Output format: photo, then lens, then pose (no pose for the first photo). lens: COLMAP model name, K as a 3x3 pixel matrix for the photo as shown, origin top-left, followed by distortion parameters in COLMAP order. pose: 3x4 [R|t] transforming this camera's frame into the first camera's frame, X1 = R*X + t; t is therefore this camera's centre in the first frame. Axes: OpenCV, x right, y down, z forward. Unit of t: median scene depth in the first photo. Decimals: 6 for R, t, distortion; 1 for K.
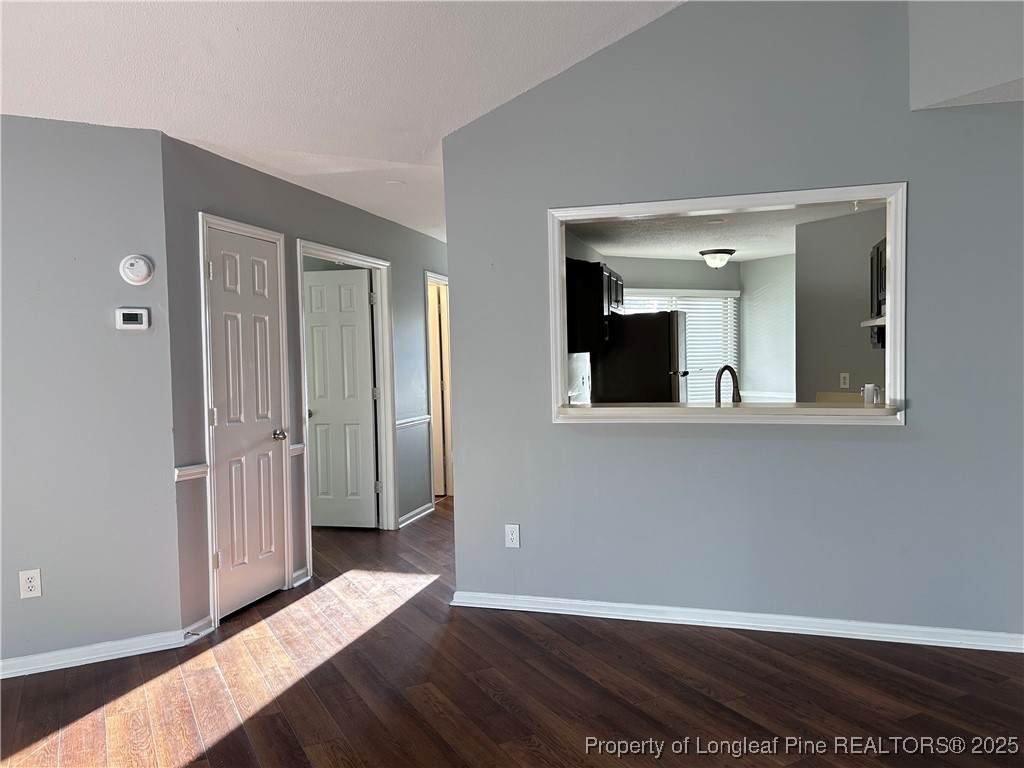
lens RADIAL K [[783.1, 0, 511.3], [0, 783.1, 384.6], [0, 0, 1]] dist [0.009293, 0.002765]
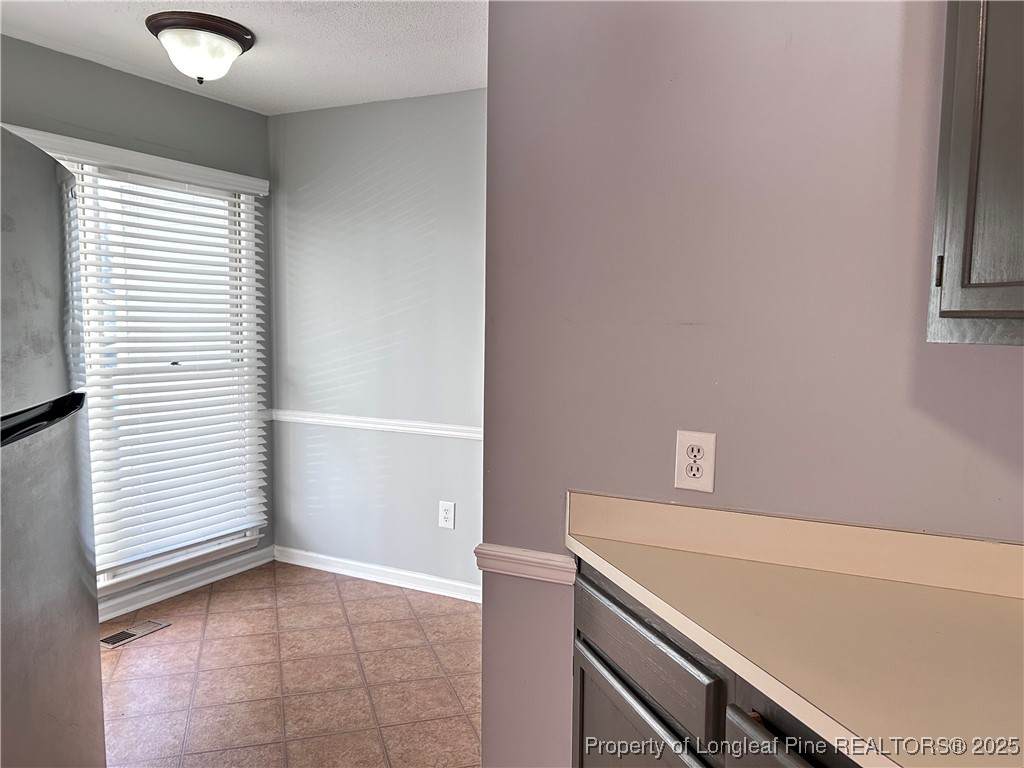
lens RADIAL K [[783.1, 0, 511.9], [0, 783.1, 386.1], [0, 0, 1]] dist [0.009293, 0.002765]
pose [[0.829734, -0.020149, 0.557795, 0.181688], [-0.004475, 0.999076, 0.042746, -0.031216], [-0.558141, -0.037964, 0.828877, 0.639956]]
